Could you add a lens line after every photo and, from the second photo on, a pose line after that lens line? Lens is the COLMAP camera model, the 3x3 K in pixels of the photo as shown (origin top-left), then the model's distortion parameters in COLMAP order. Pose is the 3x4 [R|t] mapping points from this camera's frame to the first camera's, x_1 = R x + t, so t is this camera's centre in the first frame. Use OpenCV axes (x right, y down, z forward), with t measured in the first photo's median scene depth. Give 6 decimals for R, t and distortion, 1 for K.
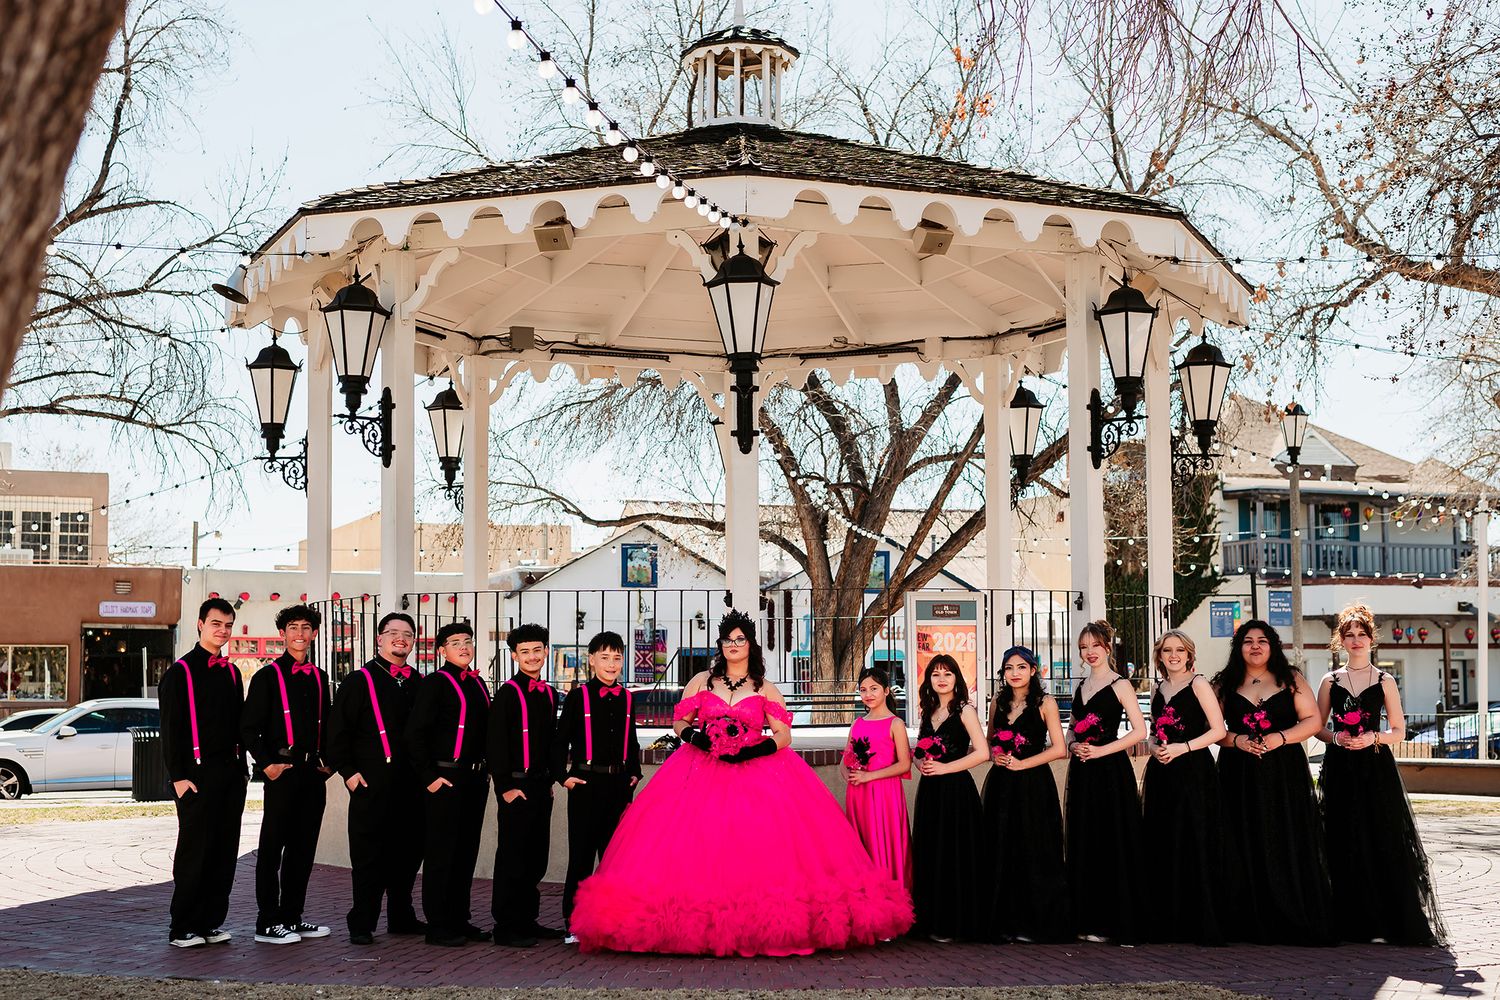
lens RADIAL K [[2231.1, 0, 750.0], [0, 2231.1, 500.0], [0, 0, 1]] dist [0.005289, -0.053098]
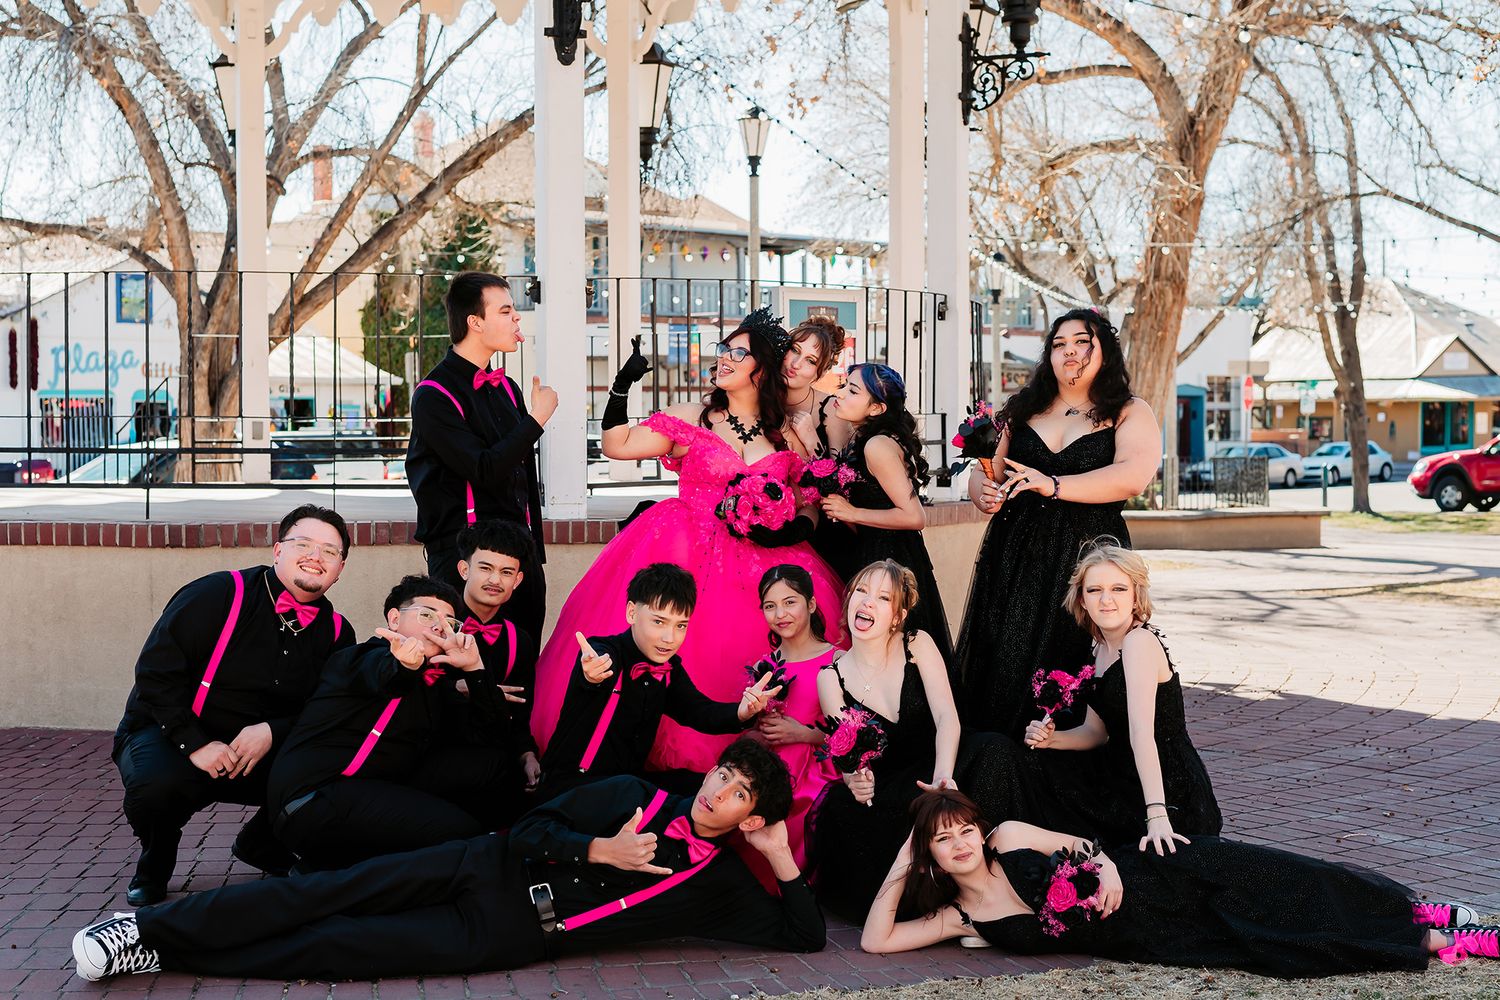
lens RADIAL K [[2231.1, 0, 750.0], [0, 2231.1, 500.0], [0, 0, 1]] dist [0.005289, -0.053098]
pose [[0.920680, -0.014707, 0.390041, -0.107468], [-0.029719, 0.993748, 0.107623, 0.017249], [-0.389185, -0.110678, 0.914486, 0.197256]]
